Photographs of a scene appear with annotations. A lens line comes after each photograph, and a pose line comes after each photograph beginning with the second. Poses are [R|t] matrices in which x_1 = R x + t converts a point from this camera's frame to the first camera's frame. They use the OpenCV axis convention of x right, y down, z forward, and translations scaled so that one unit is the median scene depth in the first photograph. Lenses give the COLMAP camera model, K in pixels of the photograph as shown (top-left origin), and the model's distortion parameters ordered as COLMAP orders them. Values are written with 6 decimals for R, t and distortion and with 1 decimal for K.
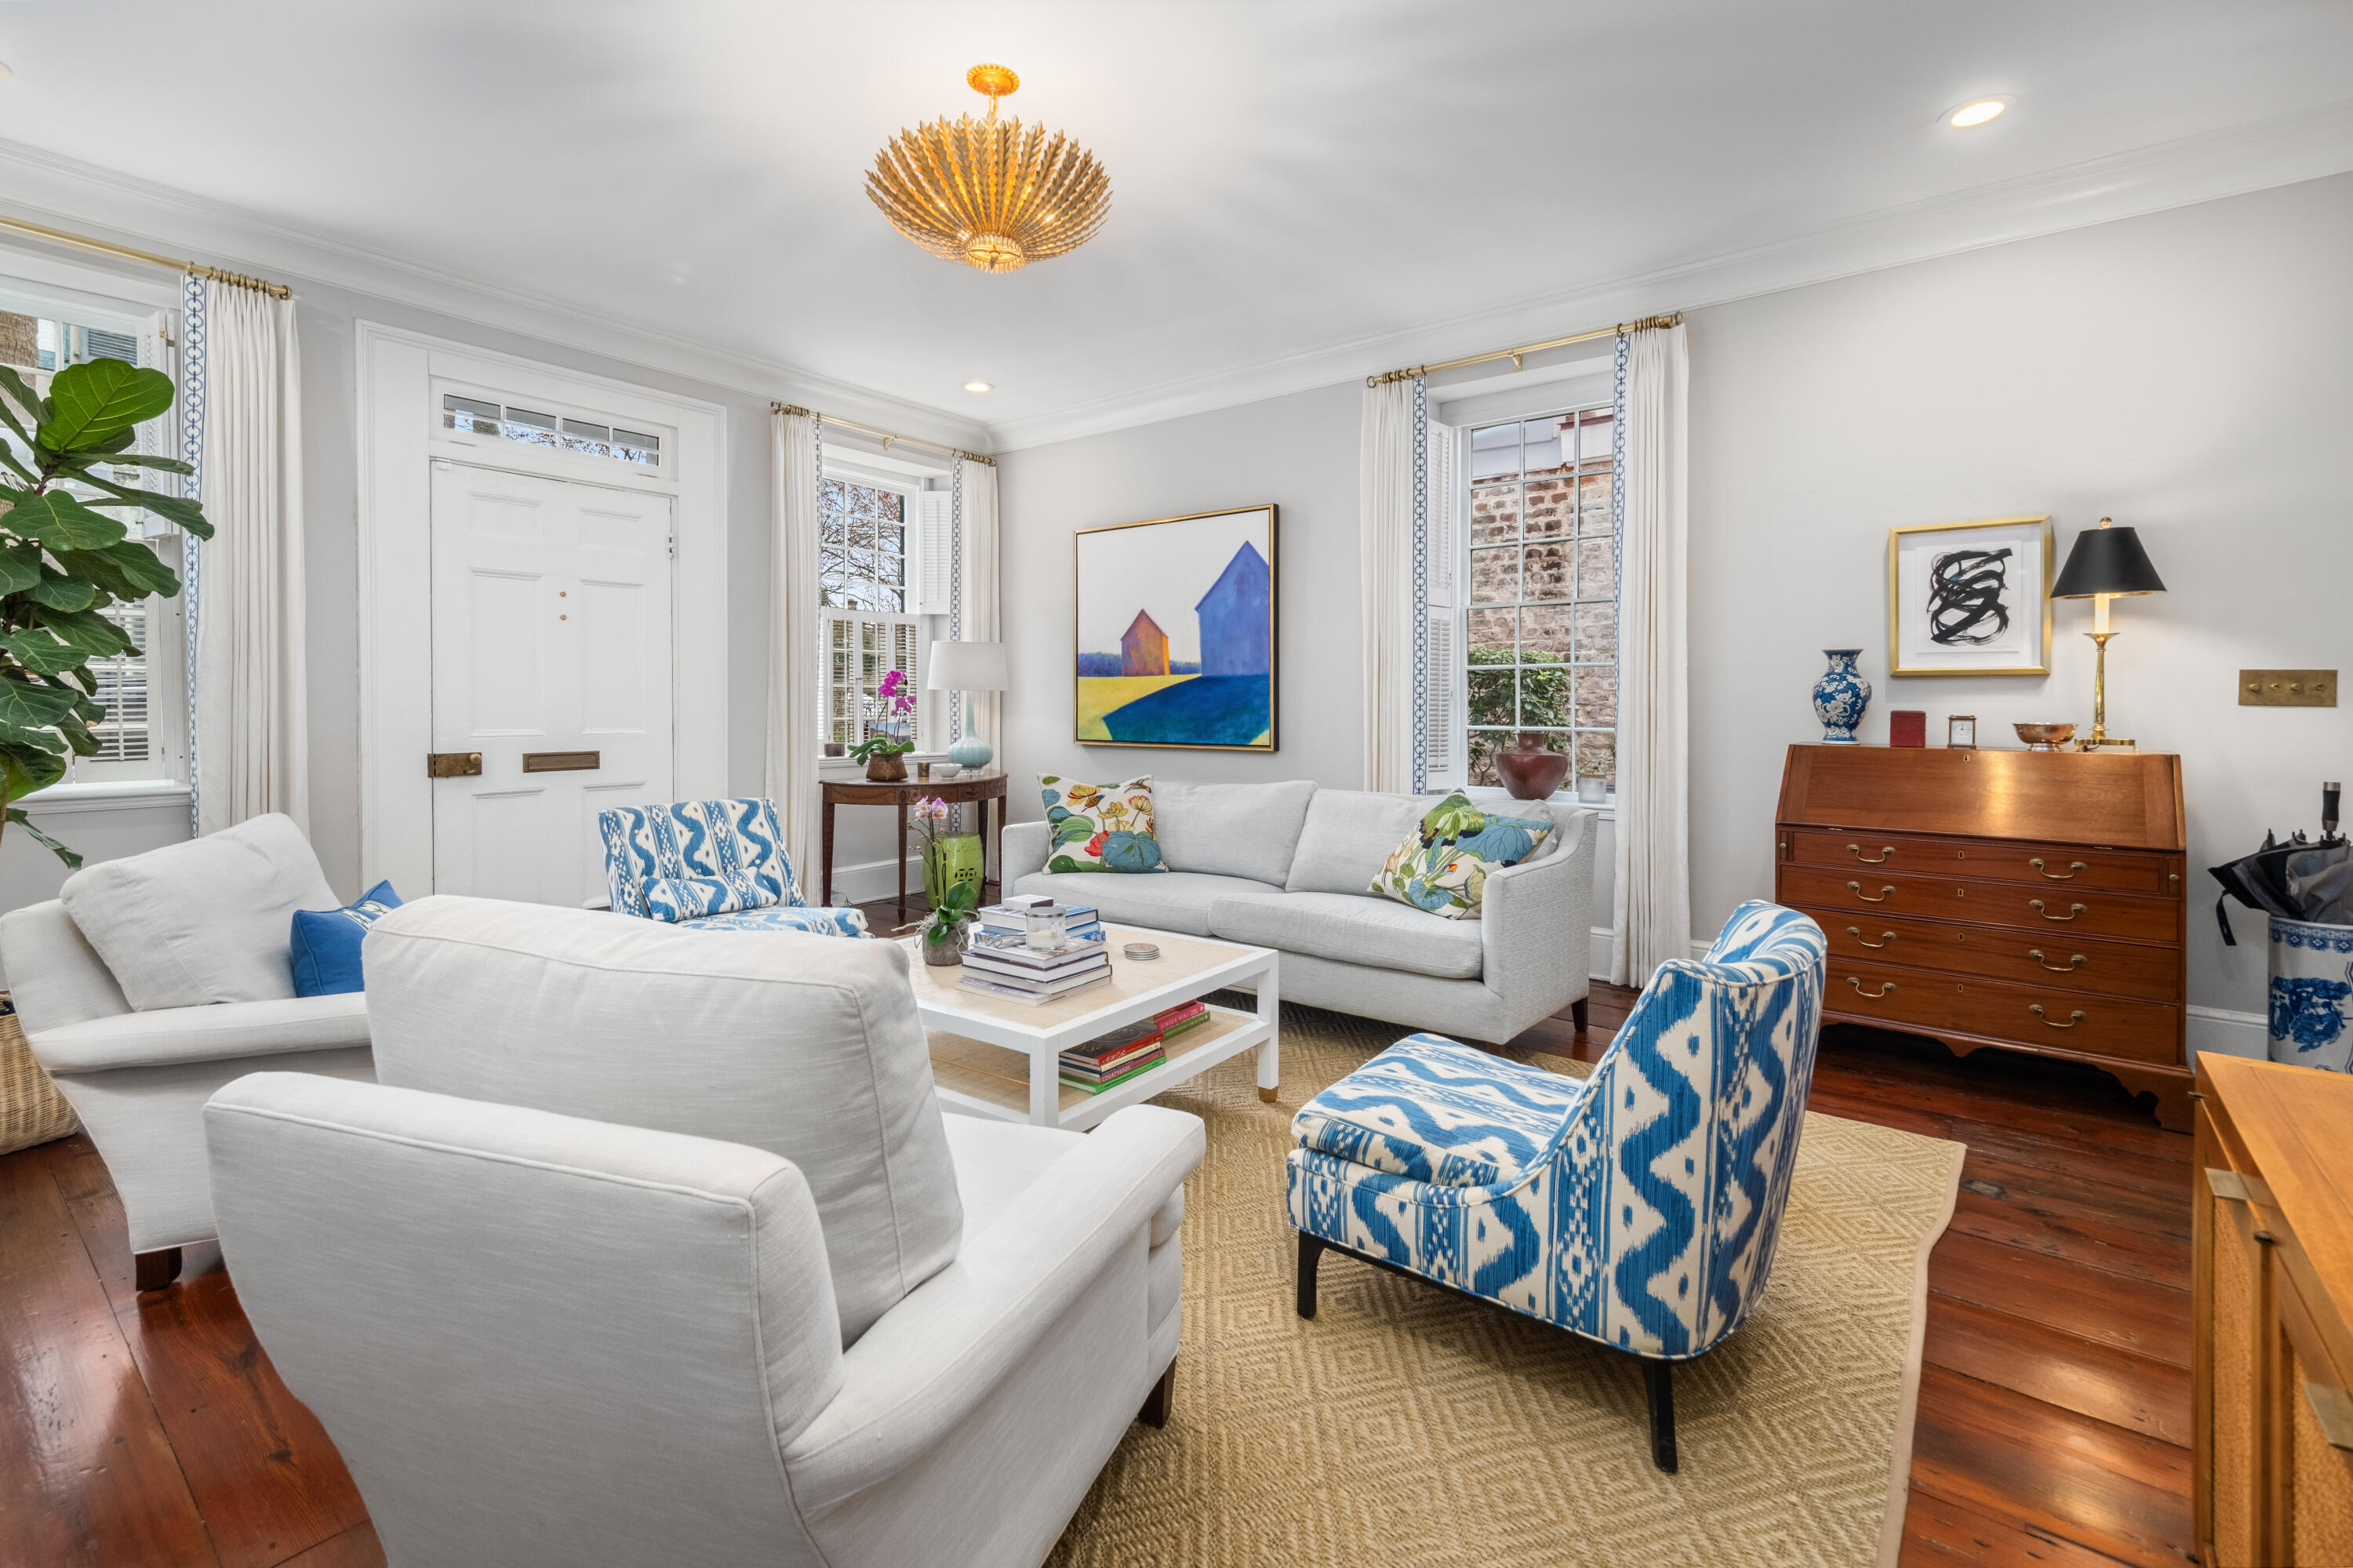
lens RADIAL K [[1046.0, 0, 1237.2], [0, 1046.0, 703.8], [0, 0, 1]] dist [0.000549, -0.000207]
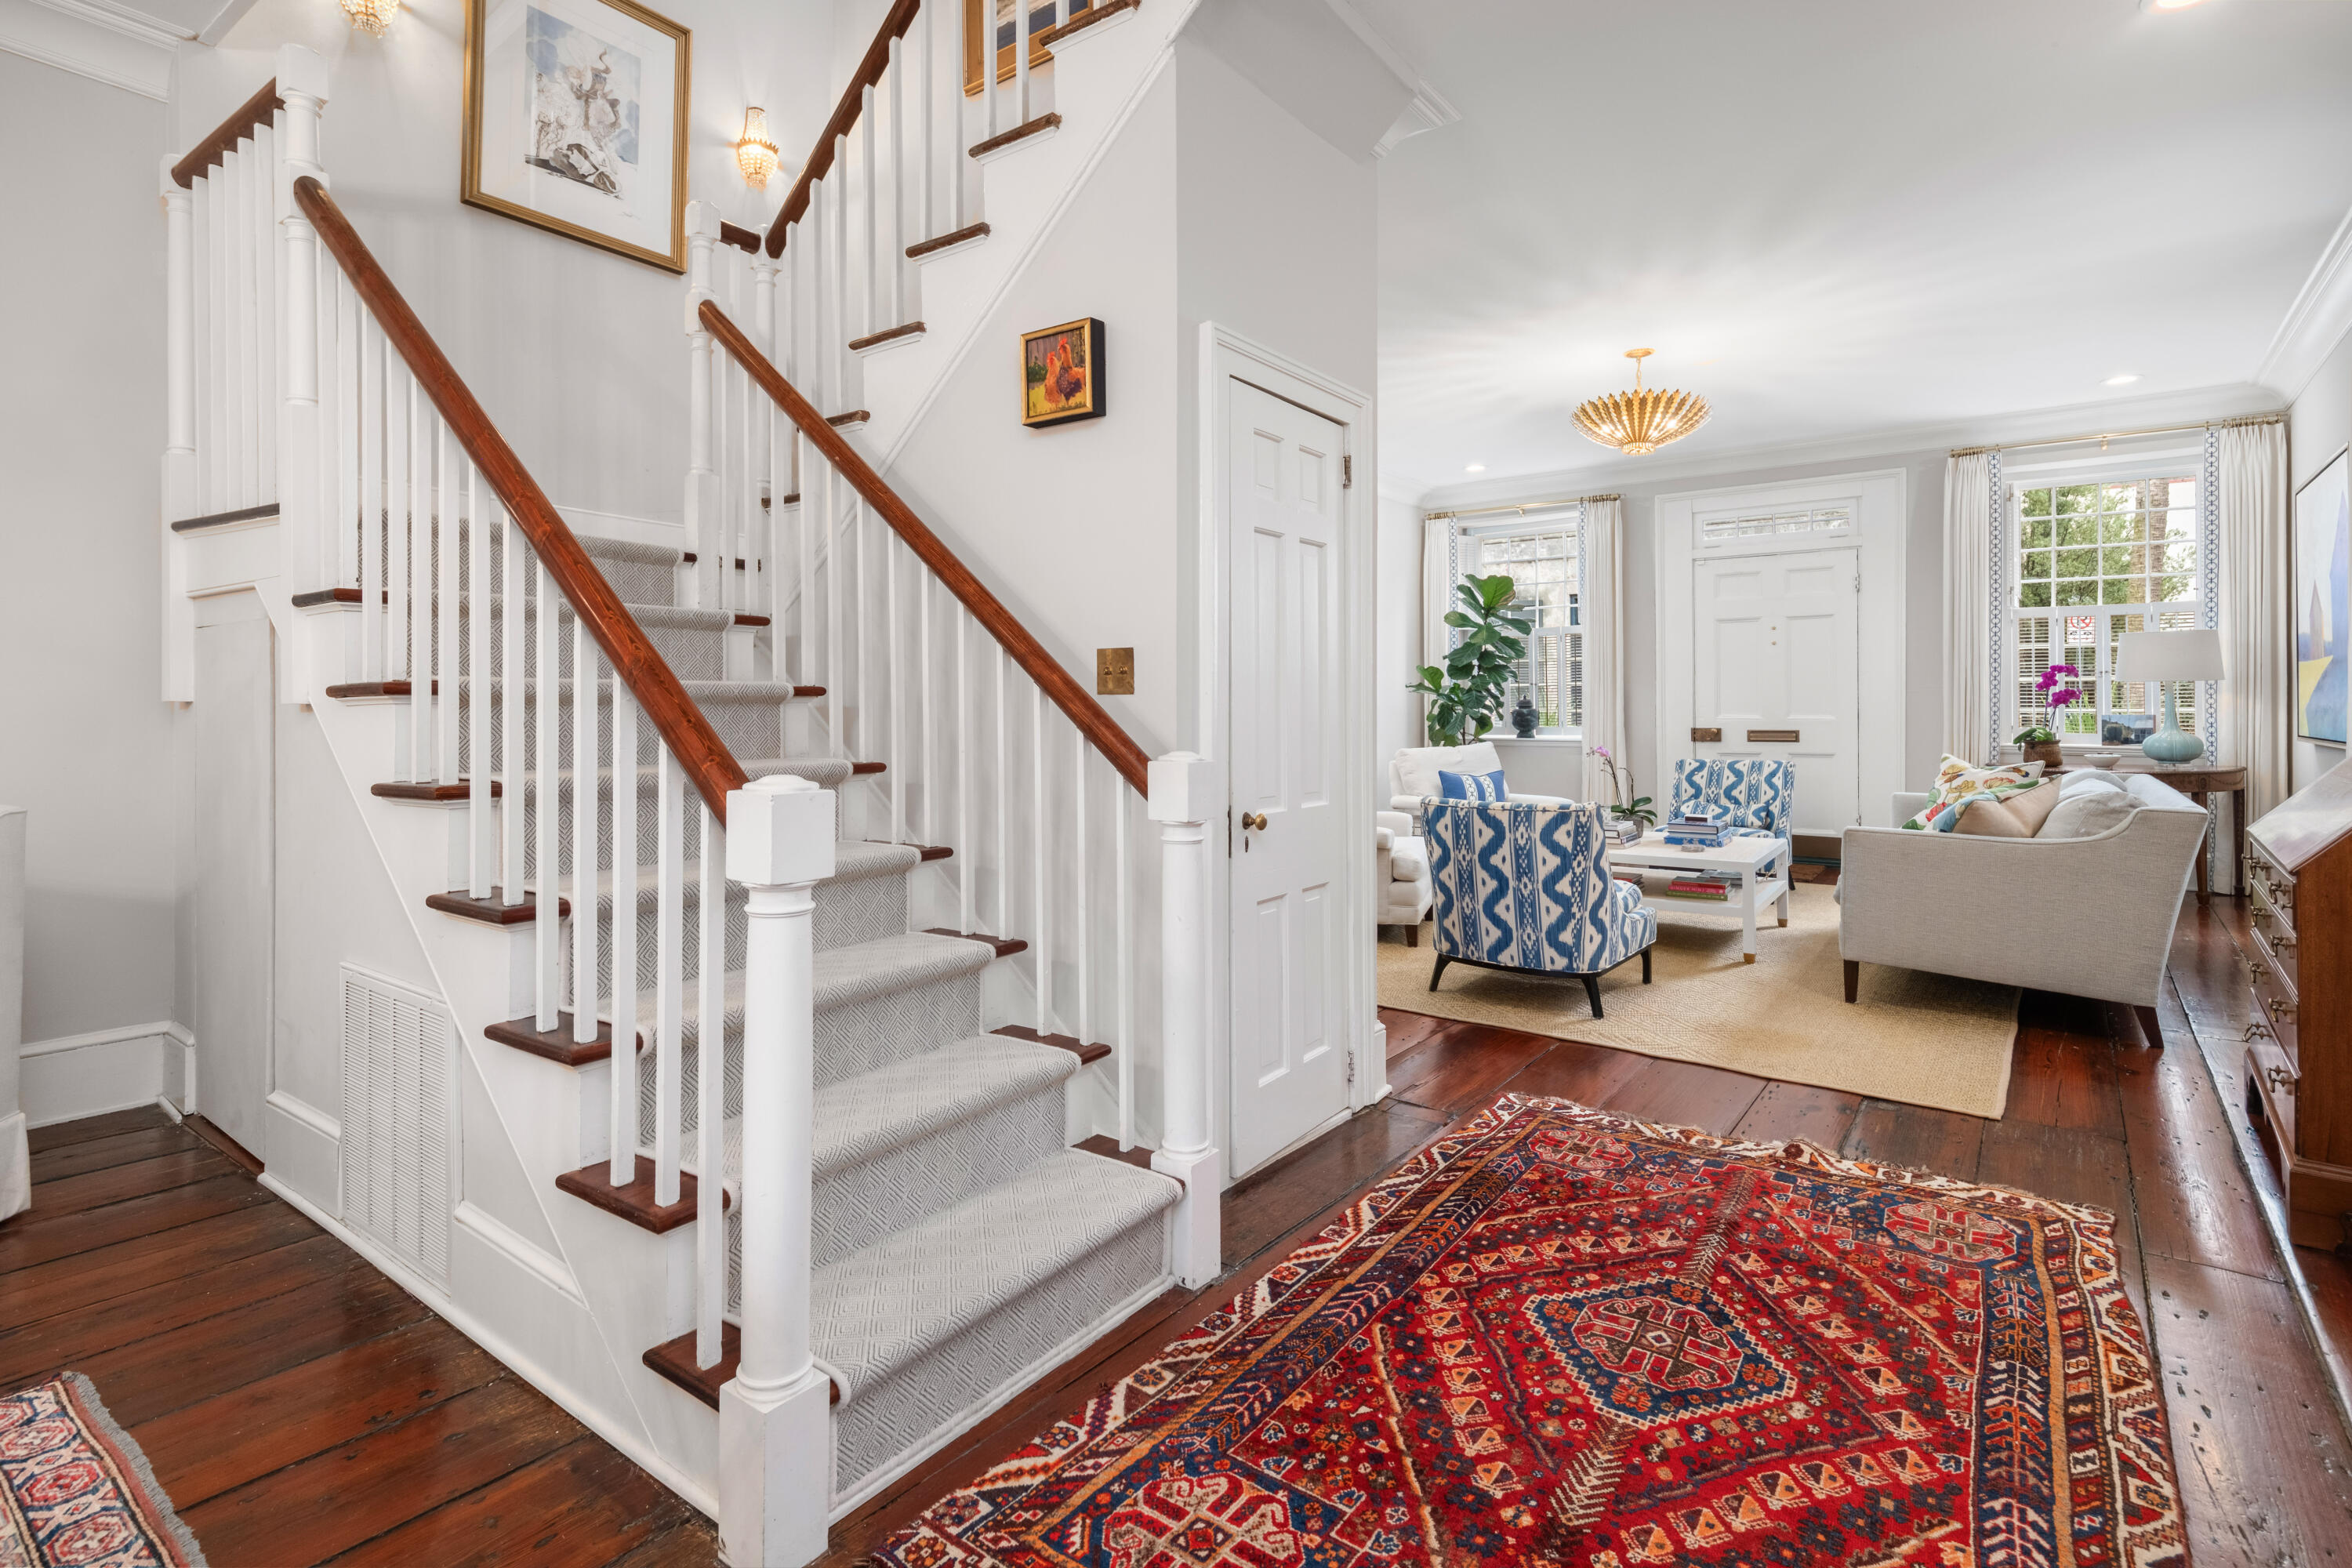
lens RADIAL K [[1061.3, 0, 1083.9], [0, 1061.3, 731.3], [0, 0, 1]] dist [0.002972, 0.000116]
pose [[-0.087434, 0.021413, -0.995940, 1.012865], [0.003642, 0.999769, 0.021175, 0.010763], [0.996164, -0.001776, -0.087491, 0.122477]]
